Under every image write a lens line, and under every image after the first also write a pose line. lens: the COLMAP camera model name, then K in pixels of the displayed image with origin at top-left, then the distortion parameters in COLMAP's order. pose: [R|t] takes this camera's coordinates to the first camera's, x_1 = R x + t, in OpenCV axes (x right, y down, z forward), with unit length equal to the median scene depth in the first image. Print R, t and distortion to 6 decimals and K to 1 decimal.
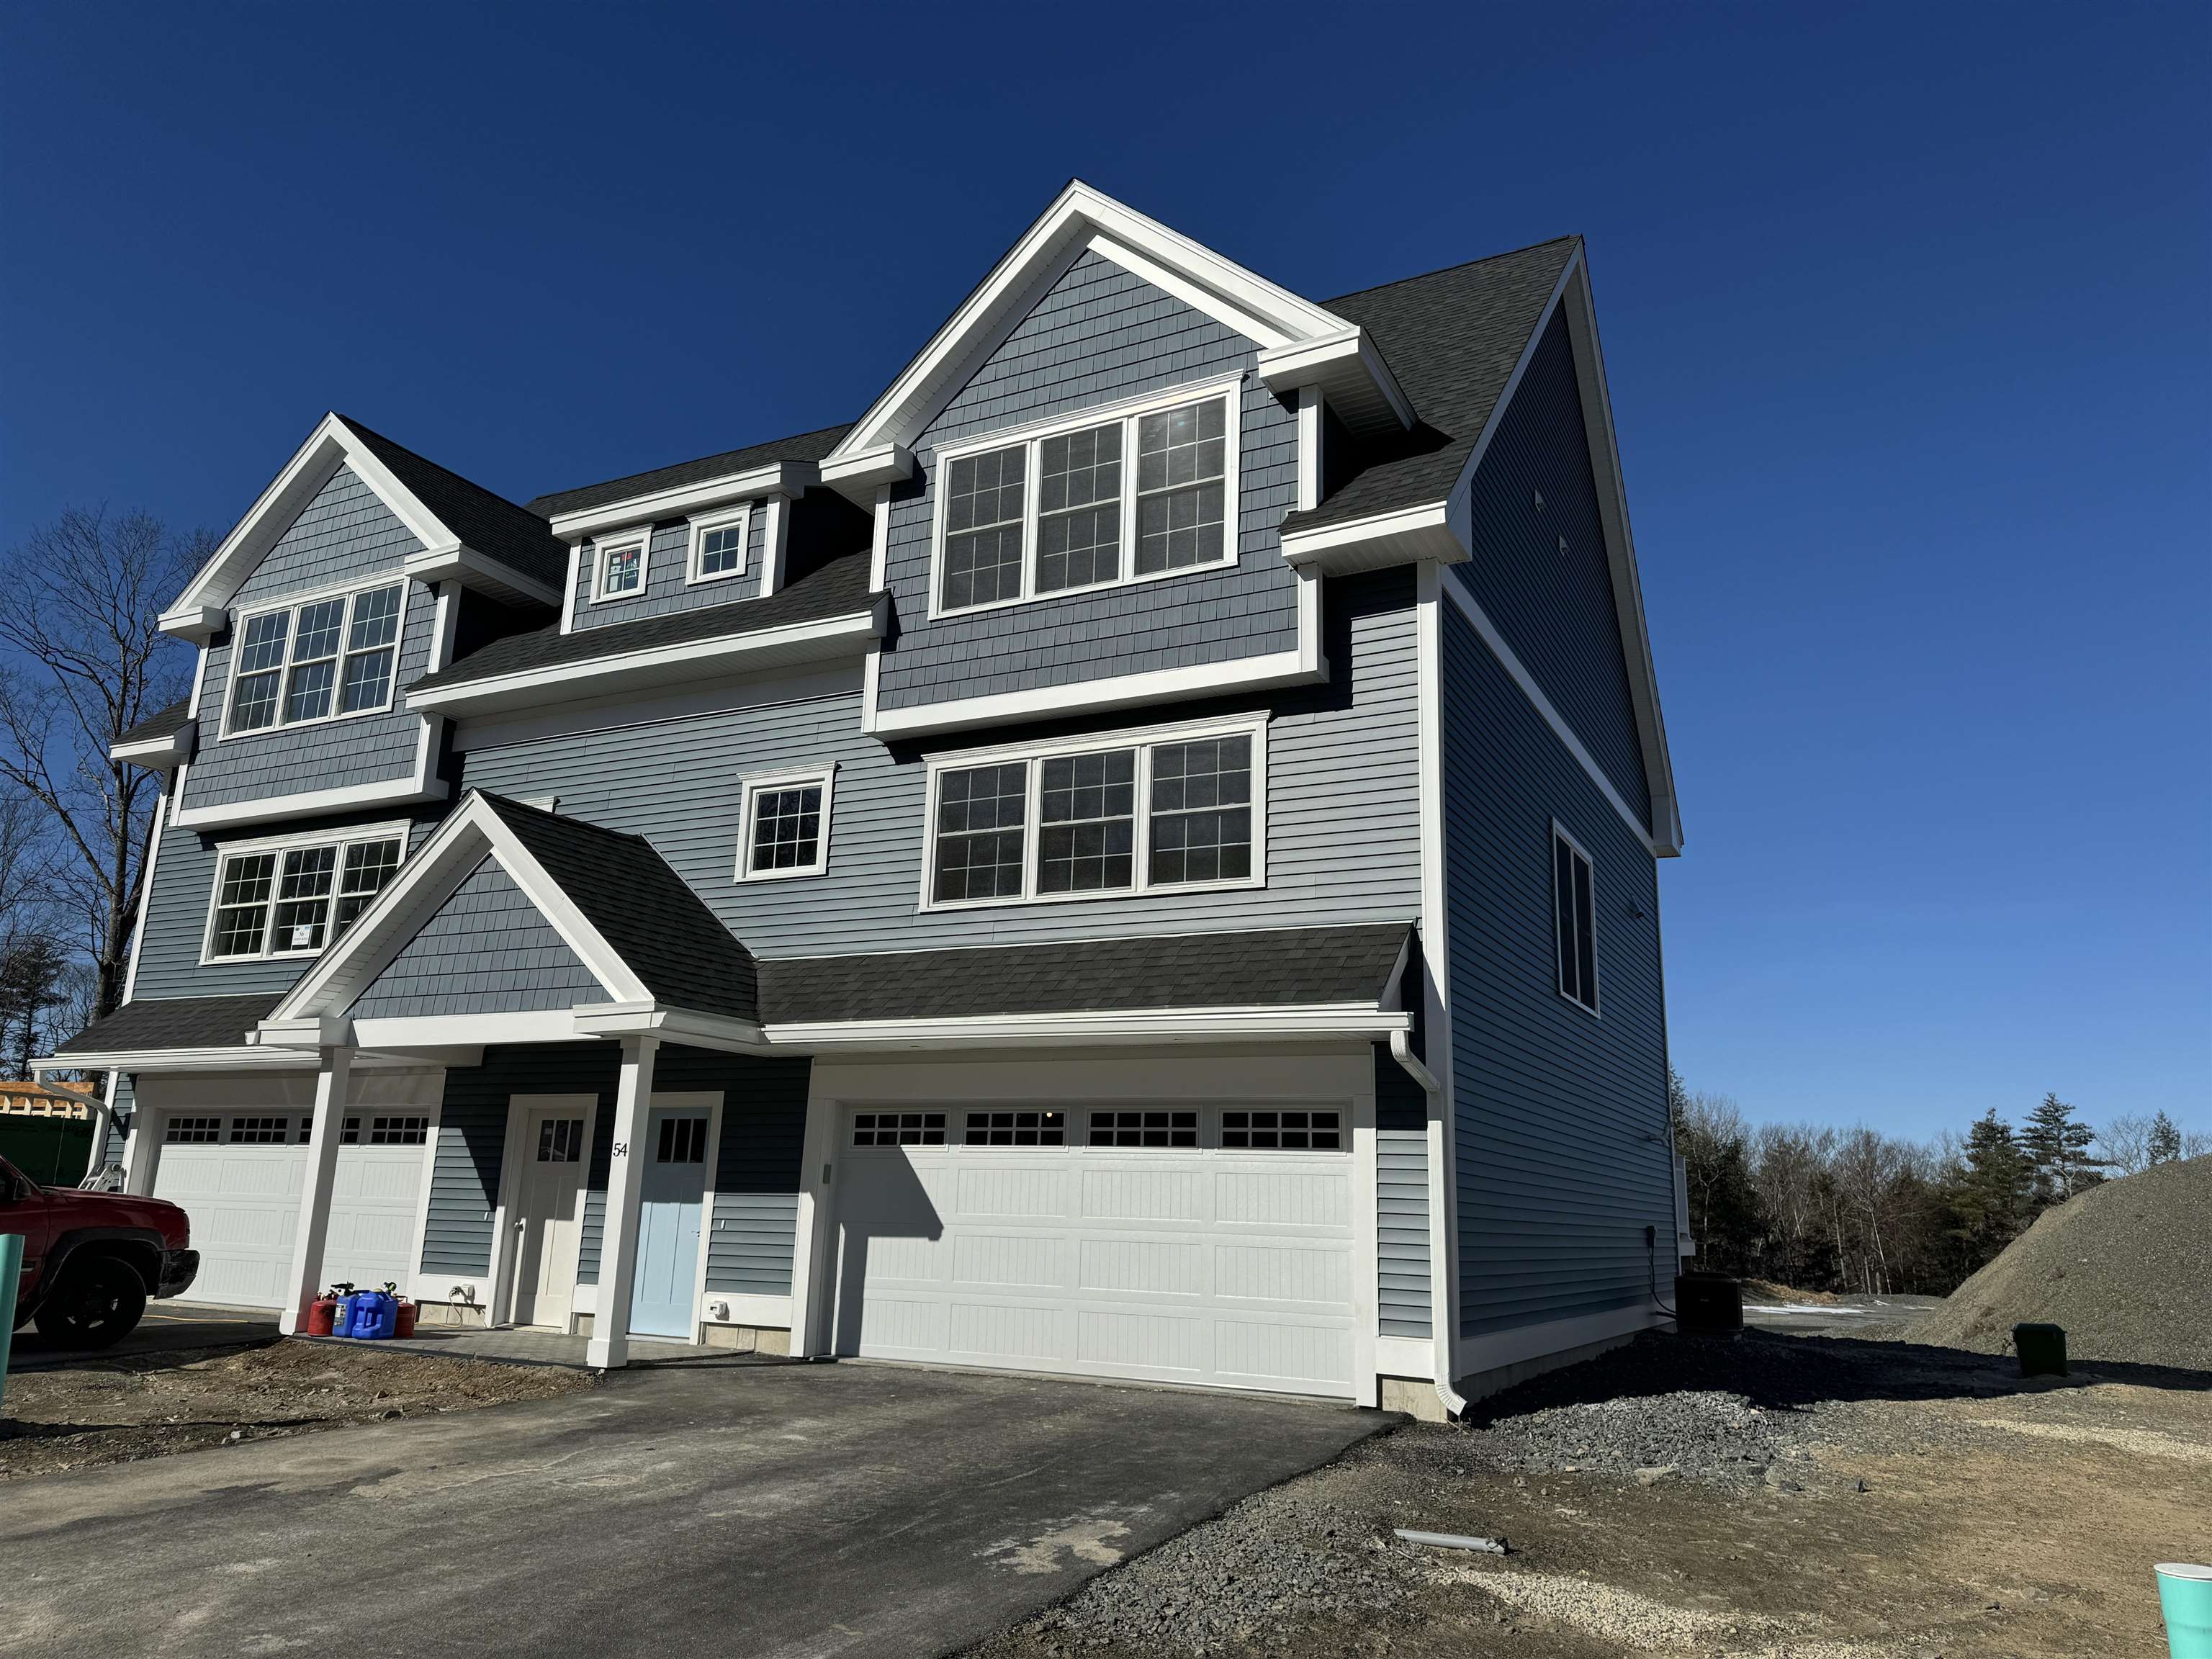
lens RADIAL K [[1528.7, 0, 1111.0], [0, 1528.7, 856.7], [0, 0, 1]] dist [0.053034, -0.021452]
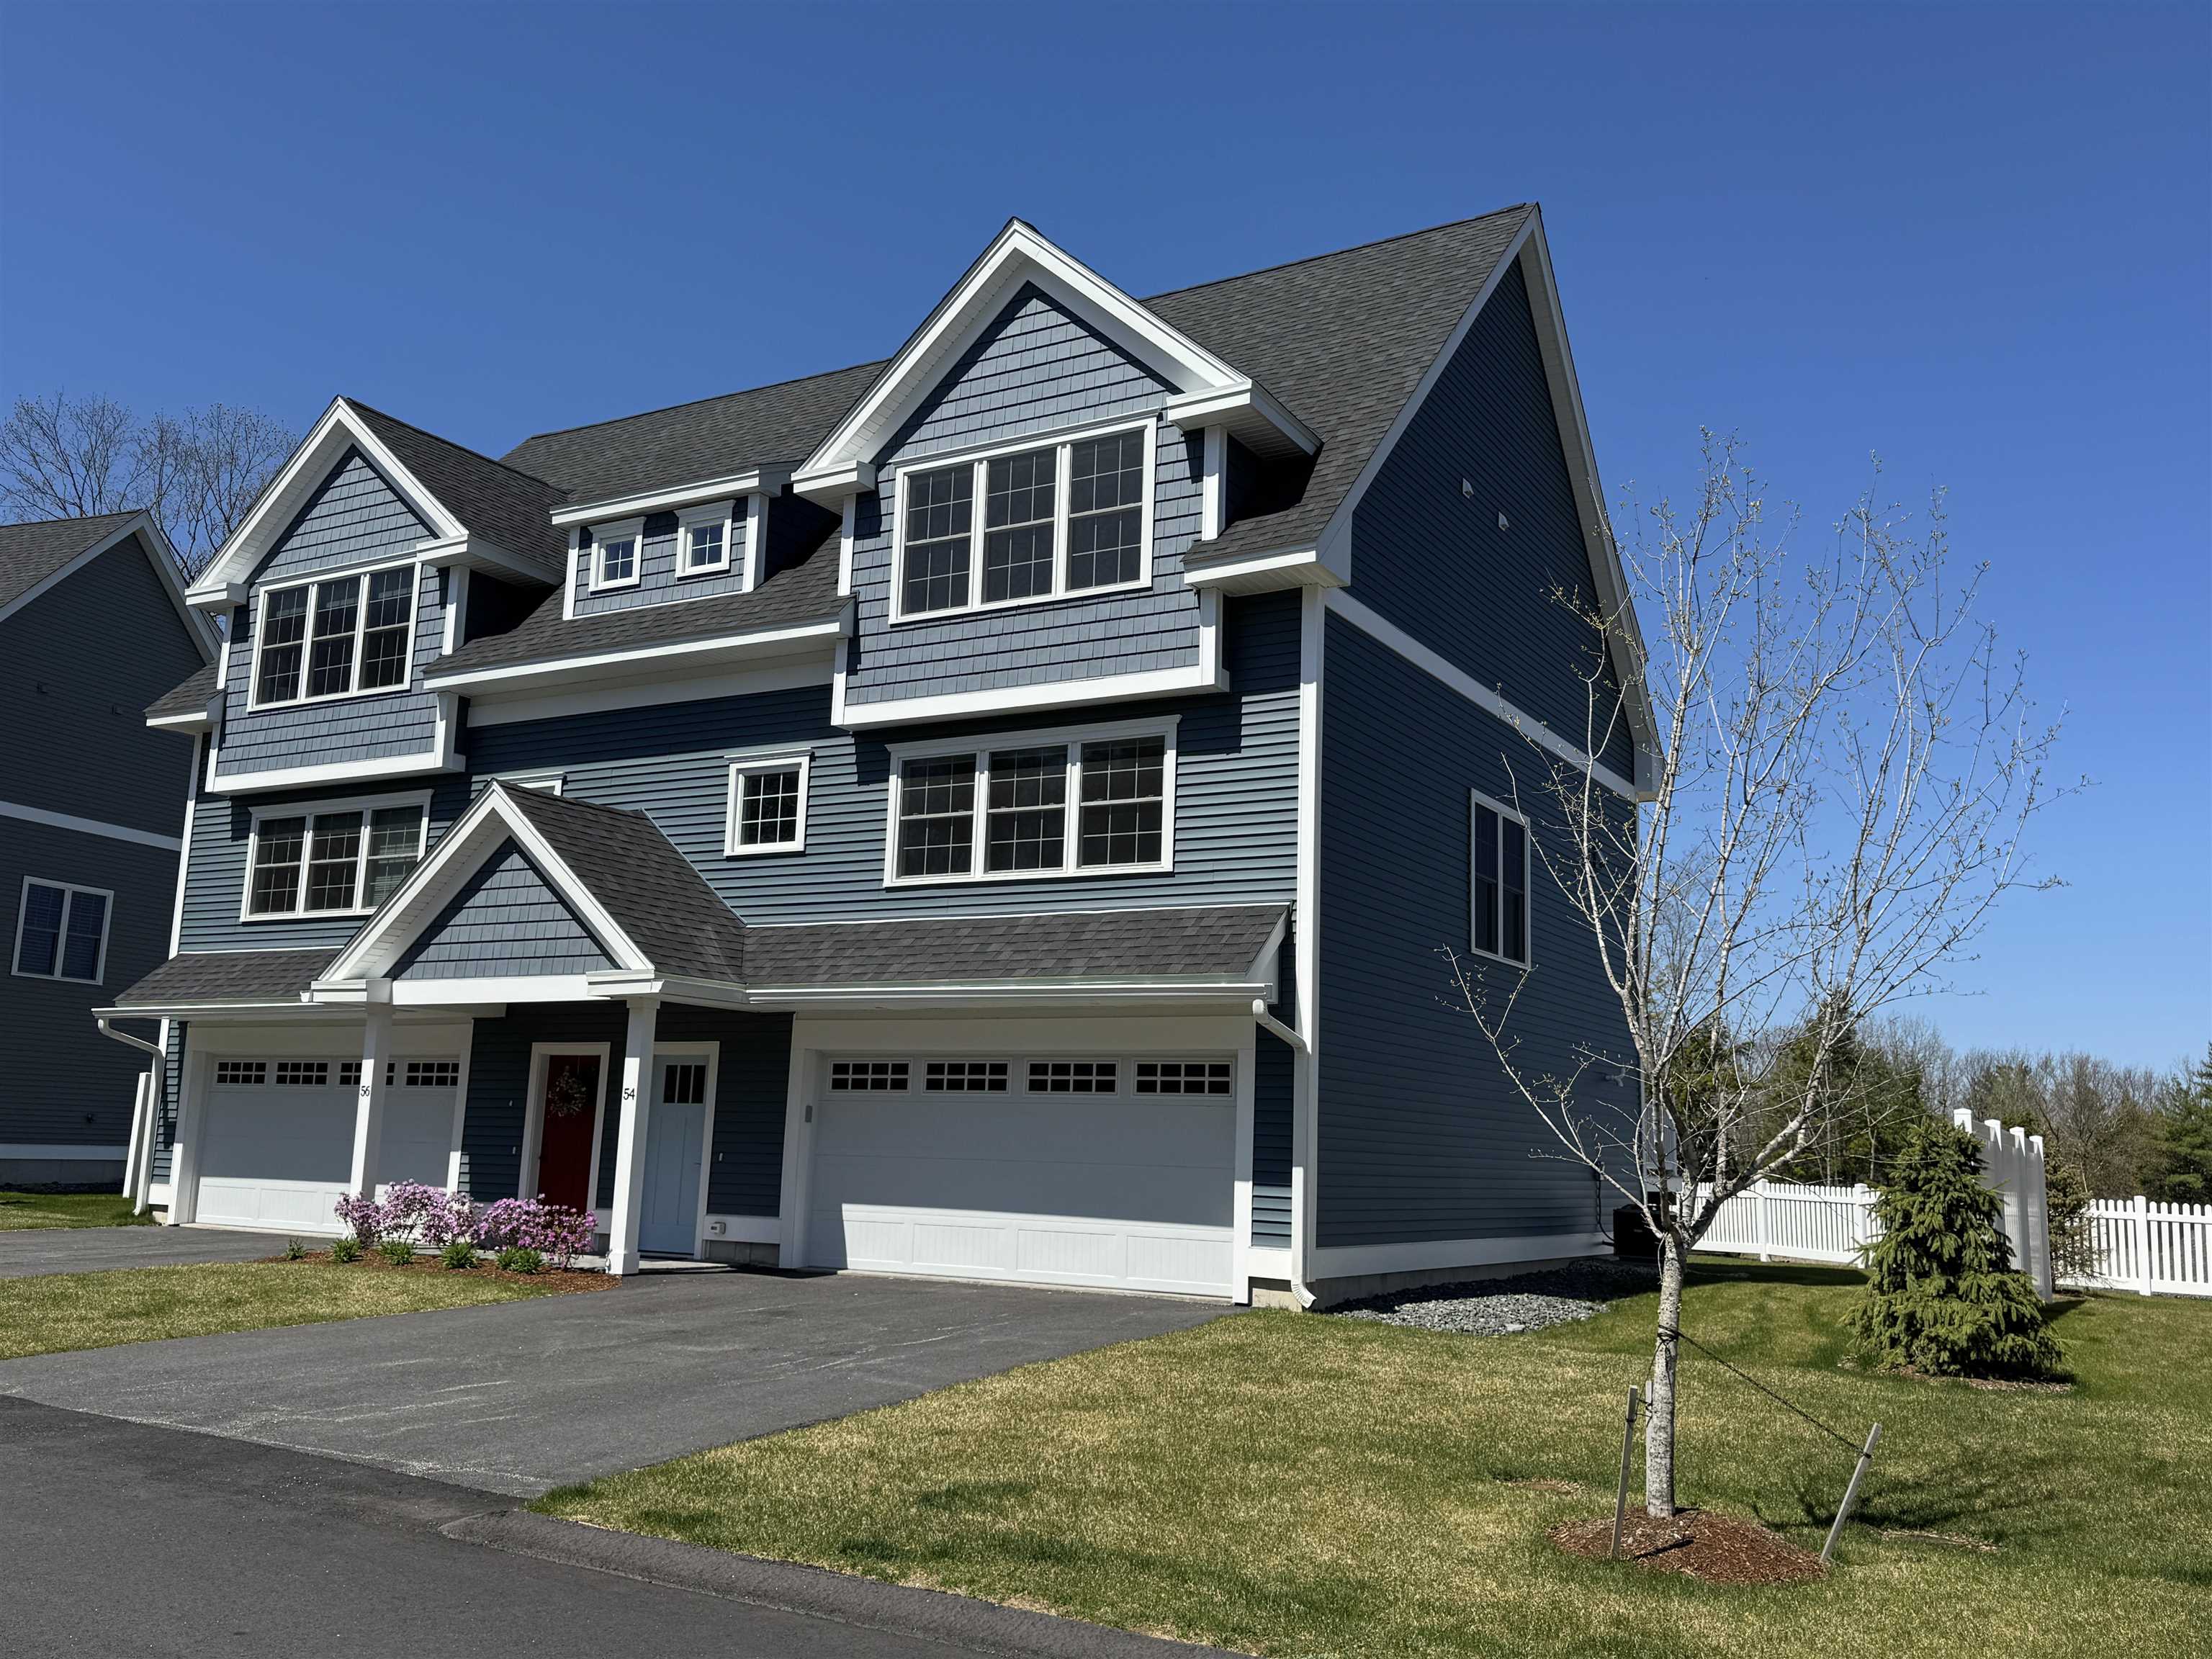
lens RADIAL K [[1844.0, 0, 1109.2], [0, 1844.0, 870.4], [0, 0, 1]] dist [0.069359, 0.002492]
pose [[0.998644, -0.003189, -0.051961, 0.108216], [0.006769, 0.997604, 0.068856, -0.066164], [0.051617, -0.069114, 0.996273, -0.339270]]
